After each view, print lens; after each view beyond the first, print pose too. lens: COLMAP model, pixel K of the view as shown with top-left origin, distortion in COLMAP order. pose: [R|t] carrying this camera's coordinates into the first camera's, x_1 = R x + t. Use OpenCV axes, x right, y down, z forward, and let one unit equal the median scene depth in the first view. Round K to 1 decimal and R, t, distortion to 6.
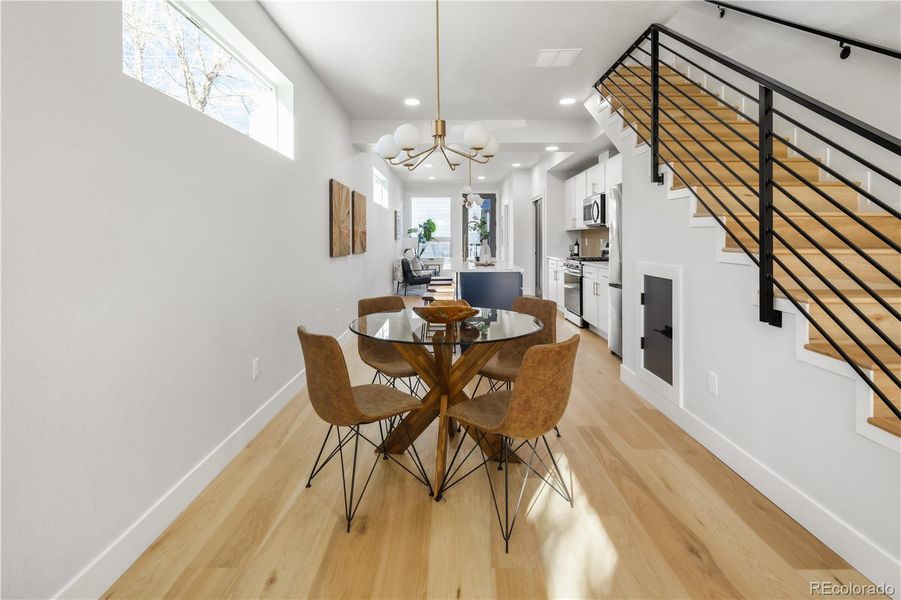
lens RADIAL K [[432.2, 0, 444.7], [0, 432.2, 238.5], [0, 0, 1]] dist [-0.004642, -0.000611]
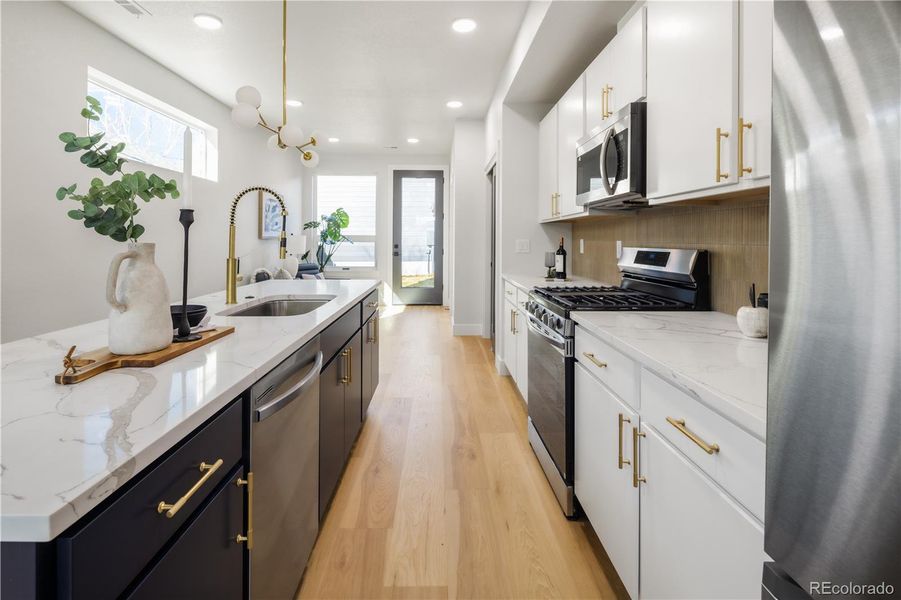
lens RADIAL K [[432.2, 0, 444.7], [0, 432.2, 238.5], [0, 0, 1]] dist [-0.004642, -0.000611]
pose [[0.999757, 0.006317, 0.021098, 0.135303], [-0.006349, 0.999979, 0.001445, -0.000300], [-0.021089, -0.001578, 0.999776, 0.427295]]
